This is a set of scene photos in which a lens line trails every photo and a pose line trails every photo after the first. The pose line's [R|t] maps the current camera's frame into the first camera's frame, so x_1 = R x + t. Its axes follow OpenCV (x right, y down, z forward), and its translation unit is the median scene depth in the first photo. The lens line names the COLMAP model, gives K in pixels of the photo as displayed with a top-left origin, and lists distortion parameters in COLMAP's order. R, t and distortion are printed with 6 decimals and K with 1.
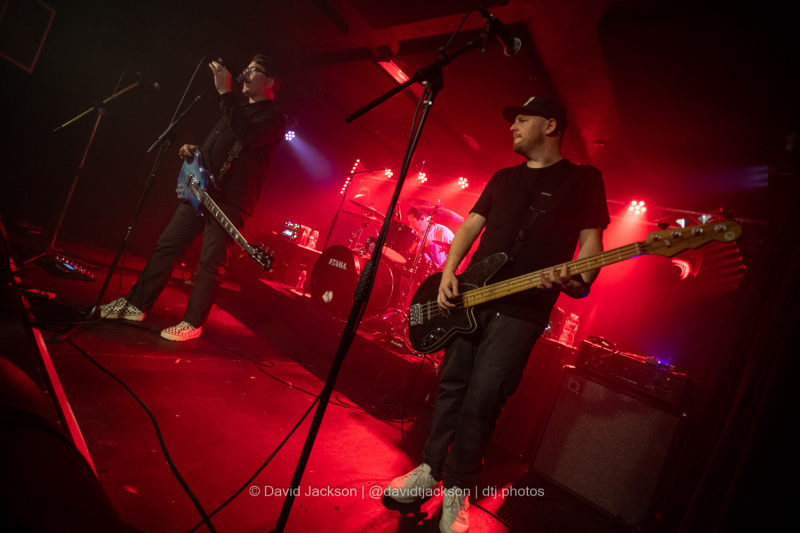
lens RADIAL K [[385.2, 0, 389.5], [0, 385.2, 268.6], [0, 0, 1]] dist [-0.041082, 0.010991]
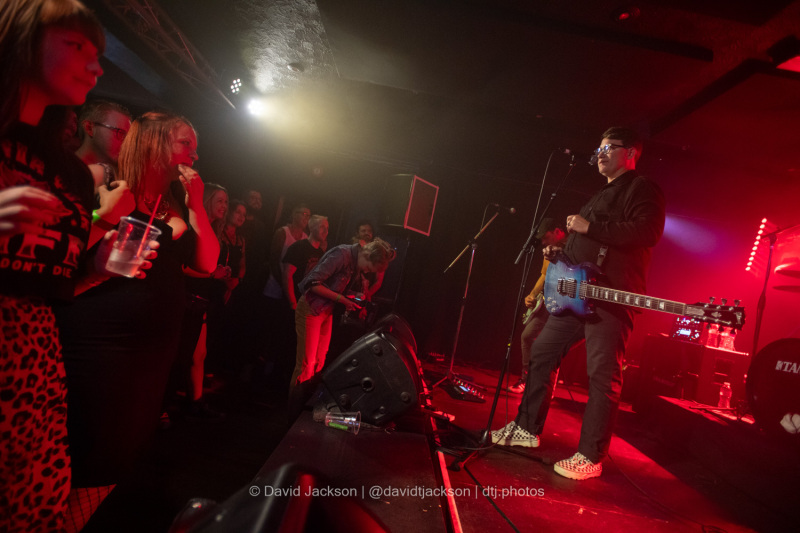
lens RADIAL K [[403.1, 0, 395.3], [0, 403.1, 256.6], [0, 0, 1]] dist [-0.047598, 0.015024]
pose [[0.641893, -0.264992, -0.719551, -0.060449], [0.030490, 0.946466, -0.321359, -0.000730], [0.766188, 0.184339, 0.615609, 0.084798]]
